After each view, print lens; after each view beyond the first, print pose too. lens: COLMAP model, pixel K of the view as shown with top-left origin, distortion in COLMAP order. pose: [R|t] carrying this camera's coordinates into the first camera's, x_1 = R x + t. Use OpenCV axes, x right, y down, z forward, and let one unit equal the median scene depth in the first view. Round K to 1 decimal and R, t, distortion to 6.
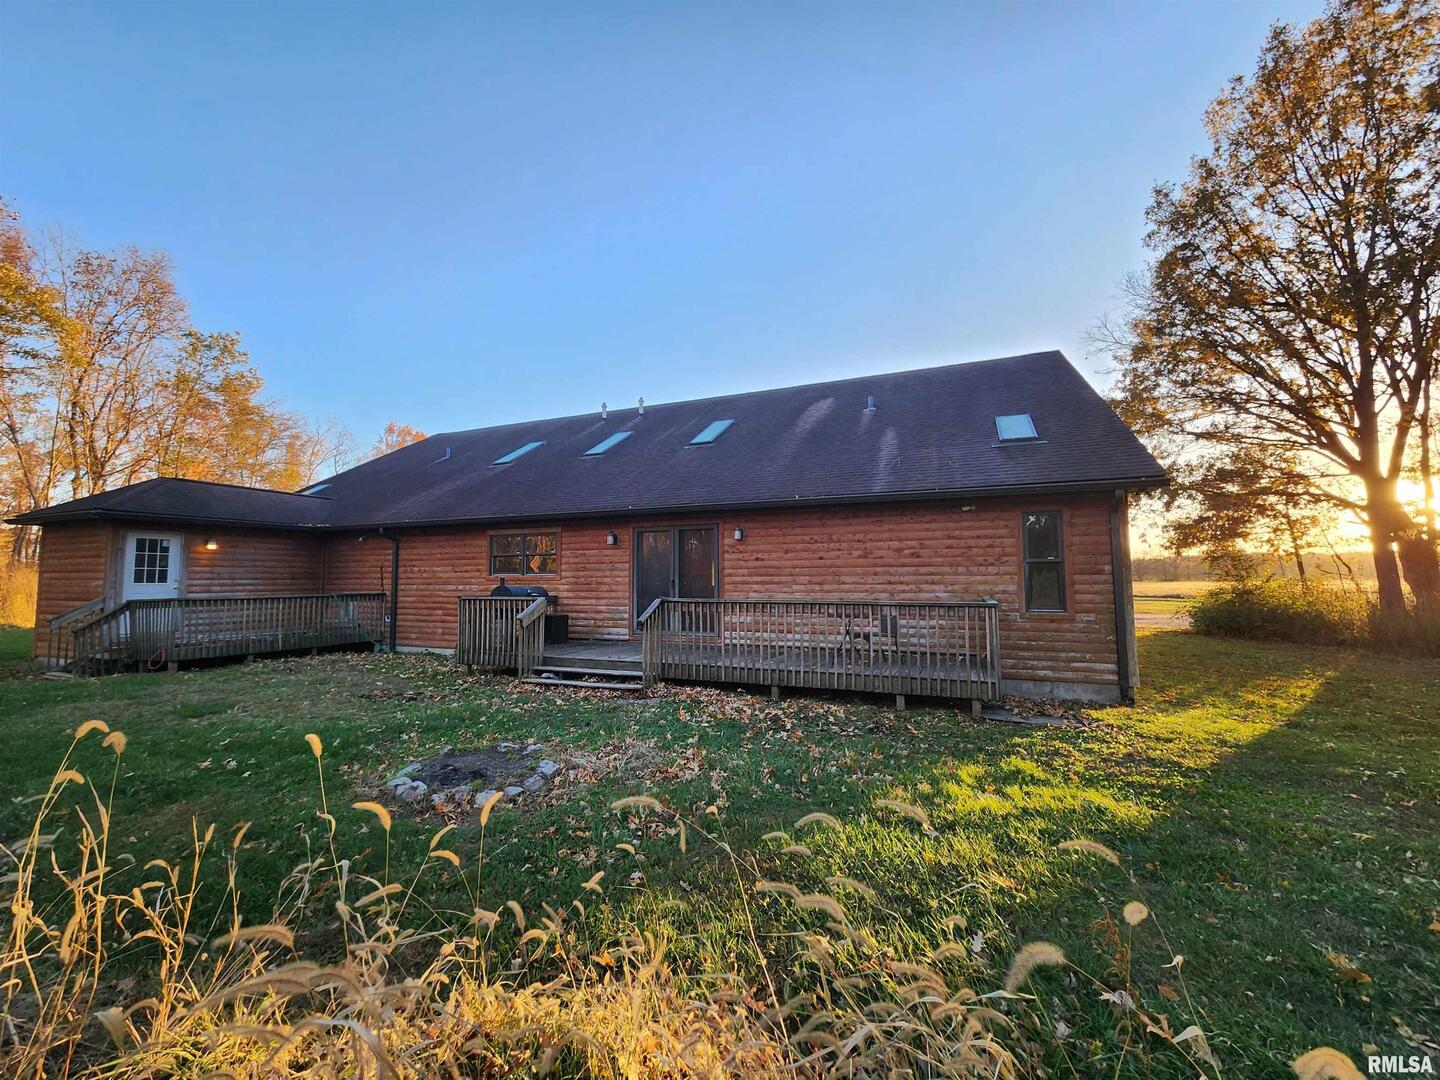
lens RADIAL K [[588.4, 0, 722.2], [0, 588.4, 539.8], [0, 0, 1]] dist [0.003524, -0.000012]
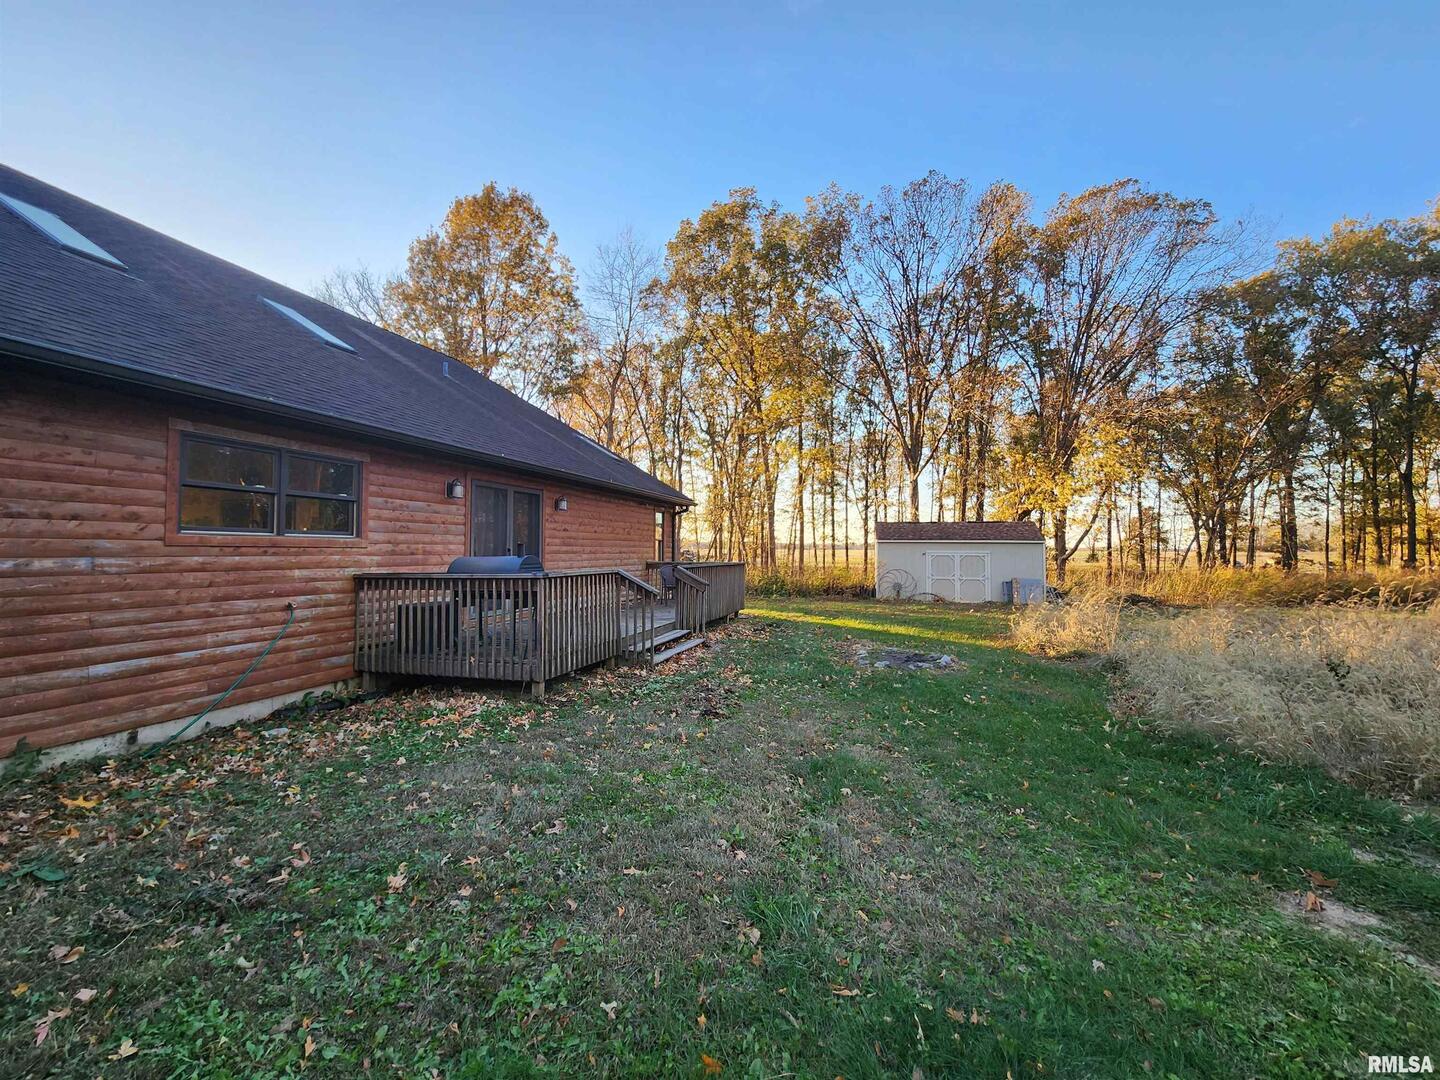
lens RADIAL K [[588.4, 0, 719.7], [0, 588.4, 542.7], [0, 0, 1]] dist [0.003524, -0.000012]
pose [[-0.094986, 0.016952, 0.995334, -0.906318], [-0.074232, 0.996951, -0.024063, 0.054433], [-0.992707, -0.076172, -0.093438, 0.737189]]
